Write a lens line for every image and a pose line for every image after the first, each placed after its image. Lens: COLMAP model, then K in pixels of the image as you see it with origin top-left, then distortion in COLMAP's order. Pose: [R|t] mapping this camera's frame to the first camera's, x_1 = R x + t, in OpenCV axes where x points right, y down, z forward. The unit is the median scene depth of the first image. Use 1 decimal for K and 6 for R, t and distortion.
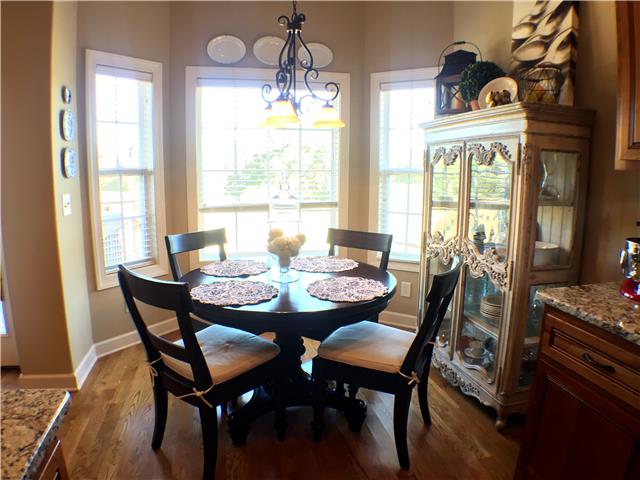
lens RADIAL K [[428.1, 0, 322.5], [0, 428.1, 238.5], [0, 0, 1]] dist [-0.153173, 0.007869]
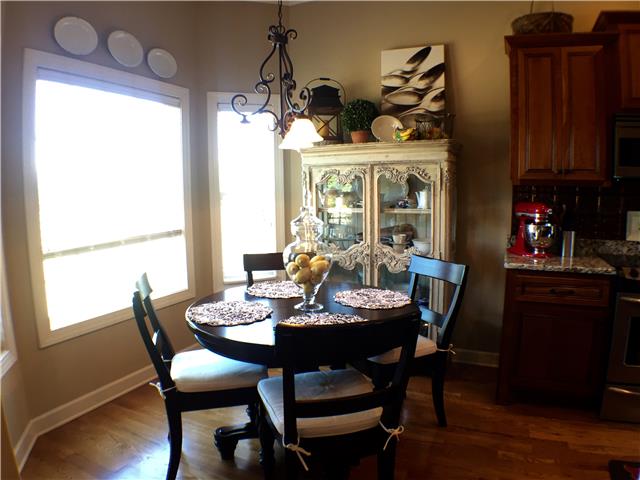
lens RADIAL K [[428.1, 0, 321.2], [0, 428.1, 241.3], [0, 0, 1]] dist [-0.153173, 0.007869]
pose [[0.612303, -0.108441, 0.783151, -0.809355], [0.145018, 0.989148, 0.023583, -0.067326], [-0.777209, 0.099131, 0.621384, 0.388383]]
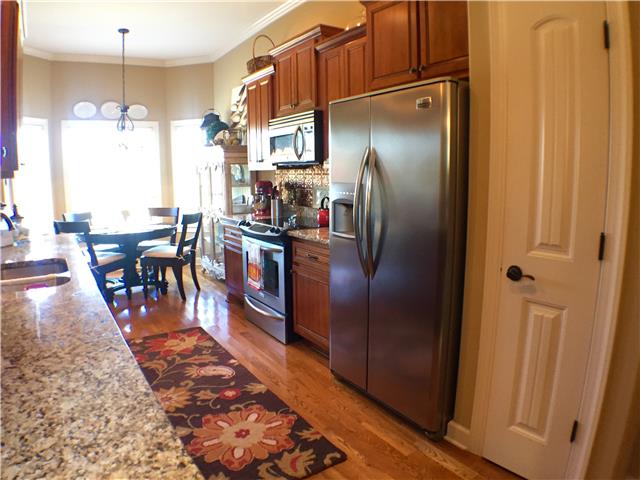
lens RADIAL K [[428.1, 0, 317.2], [0, 428.1, 237.7], [0, 0, 1]] dist [-0.153173, 0.007869]
pose [[0.938106, -0.072732, 0.338625, 0.109224], [0.078385, 0.996919, -0.003029, 0.231719], [-0.337361, 0.029384, 0.940917, -1.326419]]
